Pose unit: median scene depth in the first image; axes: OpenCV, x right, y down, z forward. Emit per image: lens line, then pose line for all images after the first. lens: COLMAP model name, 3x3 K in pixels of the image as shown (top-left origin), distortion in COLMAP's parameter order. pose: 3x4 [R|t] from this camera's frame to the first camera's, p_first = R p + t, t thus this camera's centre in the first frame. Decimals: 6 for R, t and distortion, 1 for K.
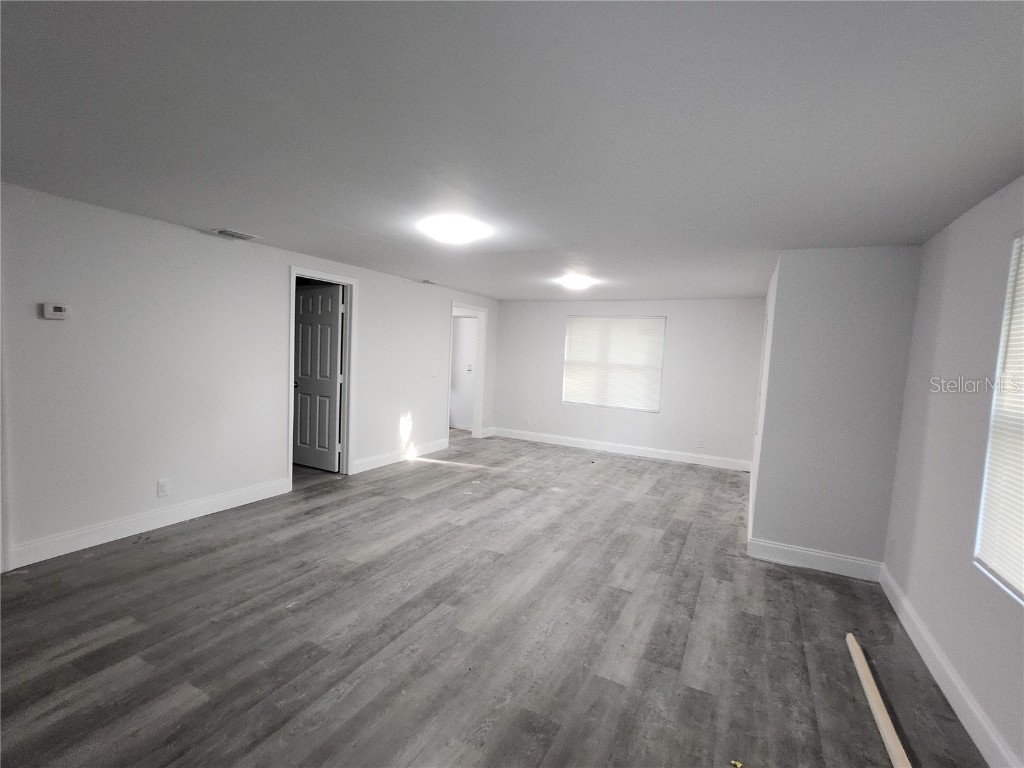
lens RADIAL K [[474.9, 0, 499.2], [0, 474.9, 385.8], [0, 0, 1]] dist [-0.035265, 0.013671]
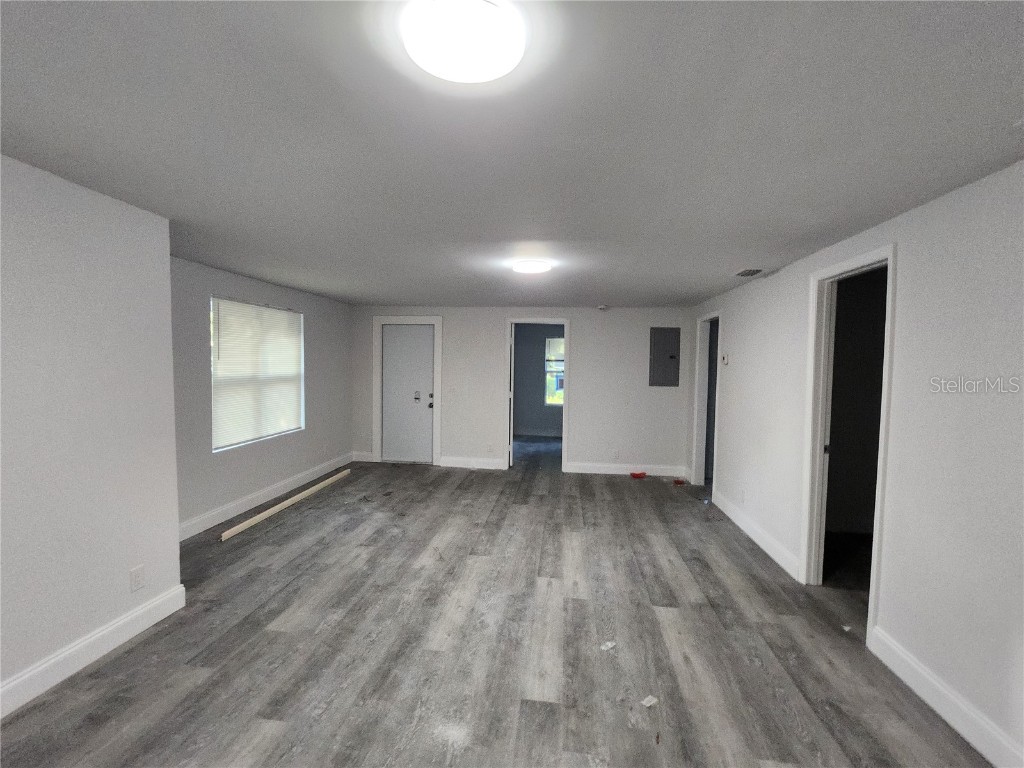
lens RADIAL K [[474.9, 0, 499.2], [0, 474.9, 385.8], [0, 0, 1]] dist [-0.035265, 0.013671]
pose [[-0.934203, -0.048686, -0.353404, 0.252265], [-0.090393, 0.990620, 0.102478, -0.105029], [0.345100, 0.127681, -0.929841, 1.438318]]
